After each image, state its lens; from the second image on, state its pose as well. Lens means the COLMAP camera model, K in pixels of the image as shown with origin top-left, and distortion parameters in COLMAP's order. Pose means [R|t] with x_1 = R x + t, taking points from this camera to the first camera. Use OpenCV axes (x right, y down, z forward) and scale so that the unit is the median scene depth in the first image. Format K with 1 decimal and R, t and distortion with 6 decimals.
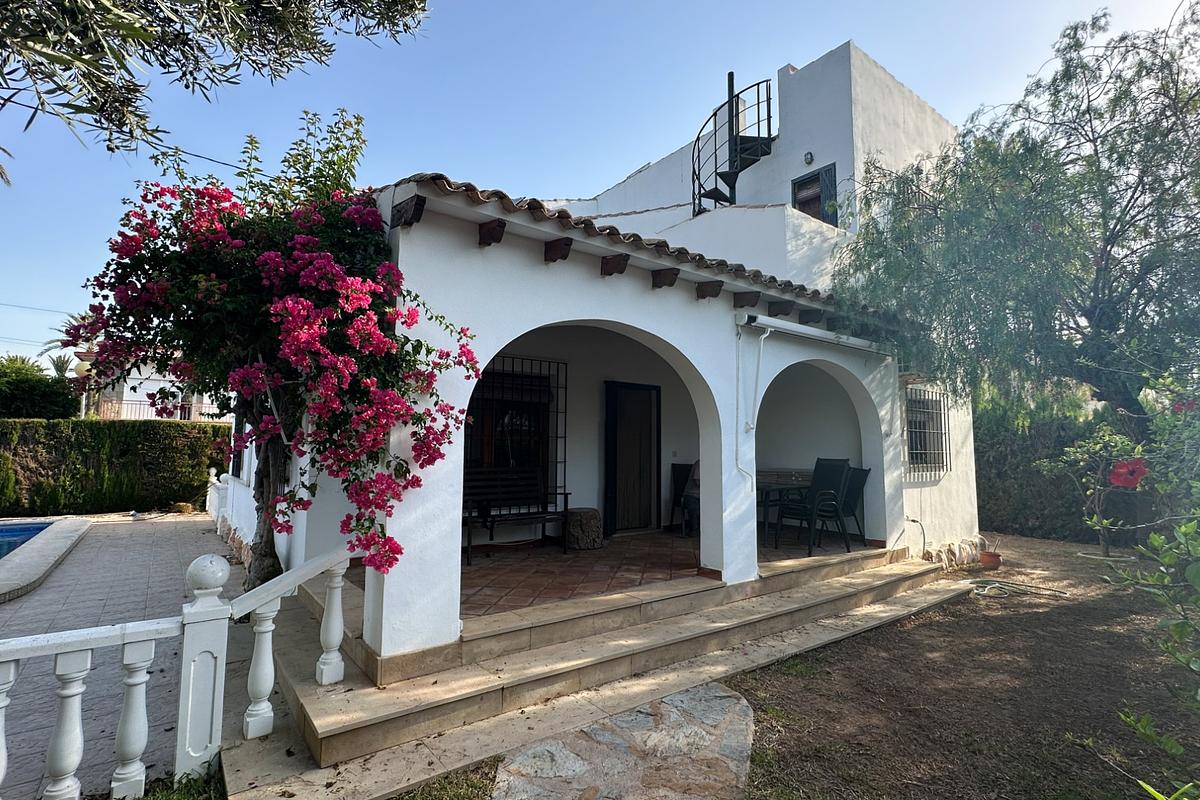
lens RADIAL K [[568.6, 0, 598.3], [0, 568.6, 396.2], [0, 0, 1]] dist [0.003039, 0.000068]
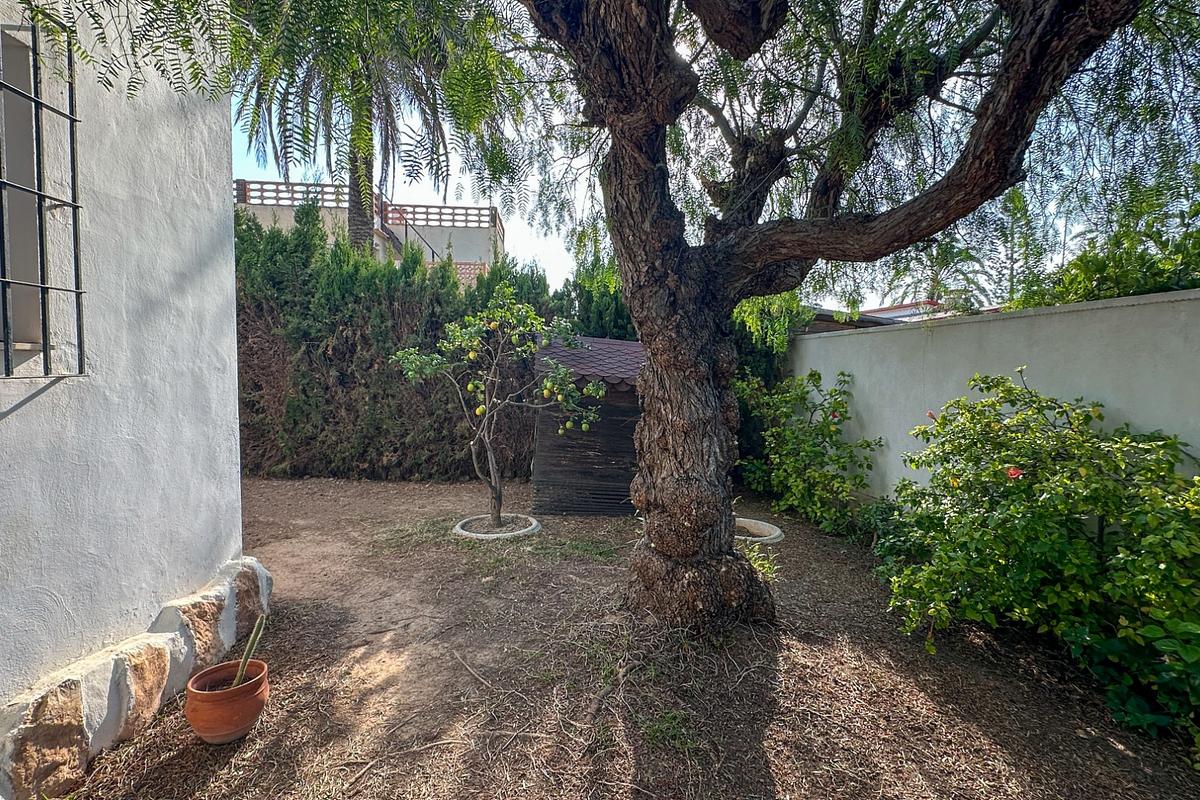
lens RADIAL K [[568.6, 0, 598.3], [0, 568.6, 396.2], [0, 0, 1]] dist [0.003039, 0.000068]
pose [[0.552580, -0.045482, 0.832218, 0.151236], [-0.092008, 0.989078, 0.115147, 0.026684], [-0.828366, -0.140198, 0.542360, 0.194682]]
